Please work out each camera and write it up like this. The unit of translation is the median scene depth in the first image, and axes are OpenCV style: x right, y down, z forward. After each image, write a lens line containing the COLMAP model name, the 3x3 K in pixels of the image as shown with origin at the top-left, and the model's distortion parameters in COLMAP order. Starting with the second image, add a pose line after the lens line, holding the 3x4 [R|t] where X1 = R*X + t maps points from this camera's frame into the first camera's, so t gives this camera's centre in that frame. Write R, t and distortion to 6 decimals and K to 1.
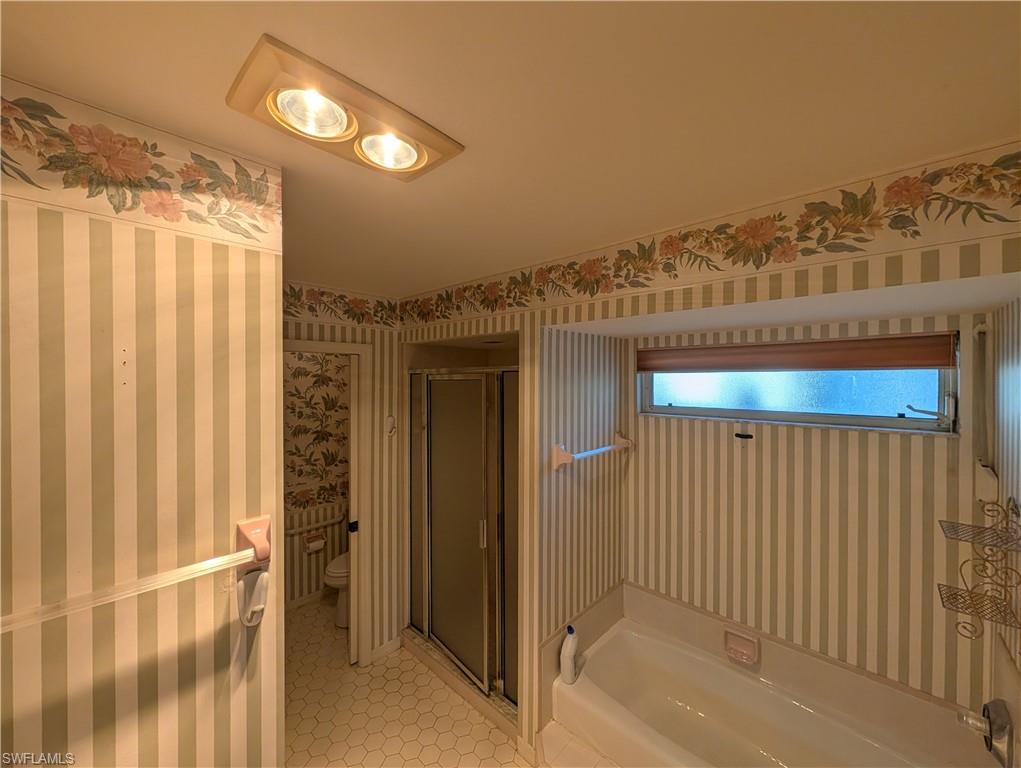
lens RADIAL K [[393.5, 0, 505.3], [0, 393.5, 382.7], [0, 0, 1]] dist [0.001279, -0.000545]
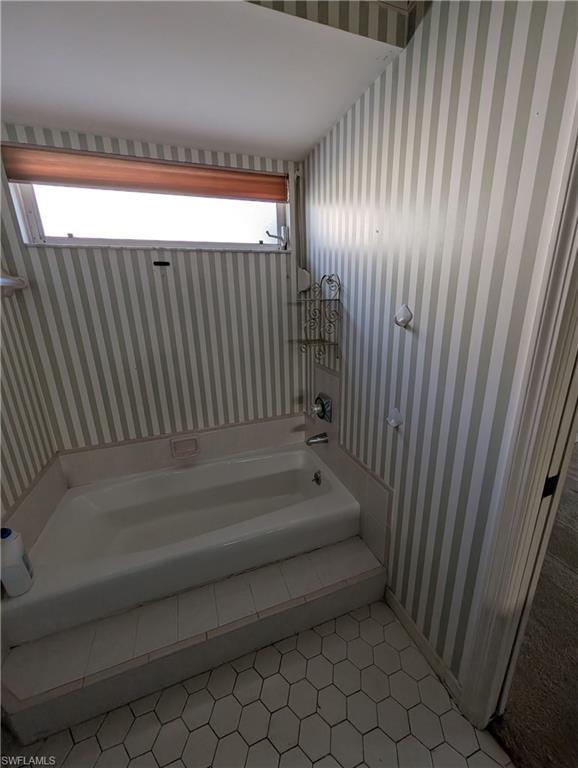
lens RADIAL K [[296.0, 0, 291.3], [0, 296.0, 382.8], [0, 0, 1]] dist [0.001279, -0.000545]
pose [[0.442907, -0.258538, 0.858482, 0.007741], [0.032781, 0.961550, 0.272665, 0.243065], [-0.895968, -0.092623, 0.434352, 0.338527]]
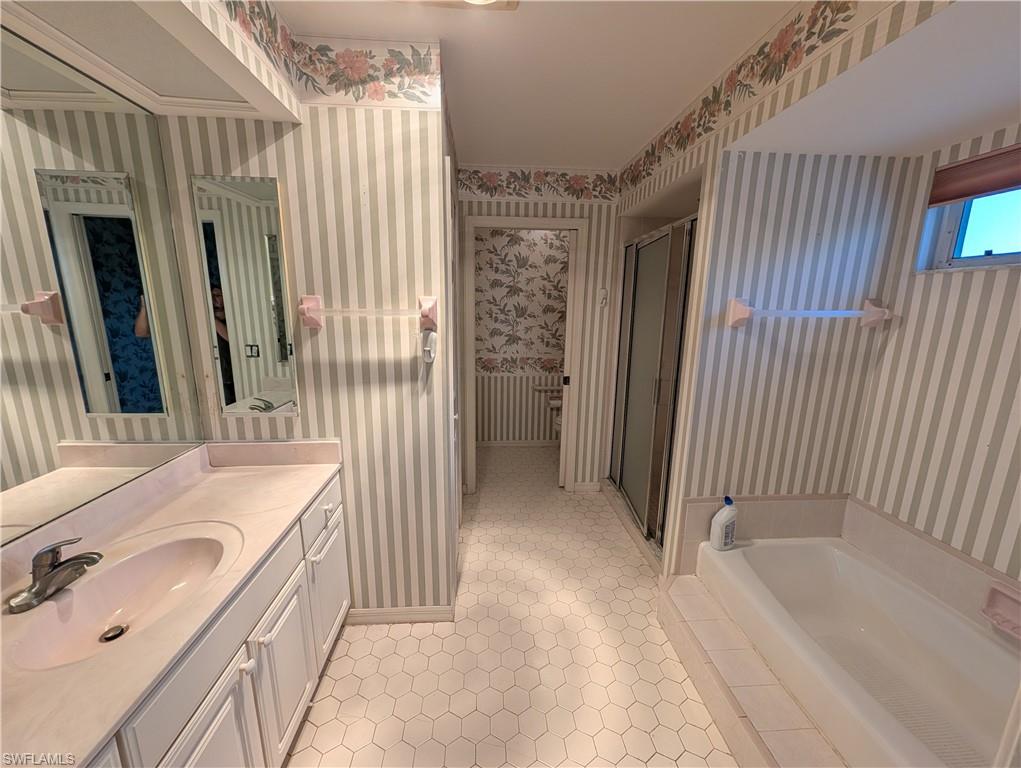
lens RADIAL K [[393.5, 0, 512.3], [0, 393.5, 386.1], [0, 0, 1]] dist [0.001279, -0.000545]
pose [[0.734831, 0.145042, -0.662561, 0.372829], [-0.023529, 0.981730, 0.188817, 0.198472], [0.677842, -0.123159, 0.724818, 0.010603]]
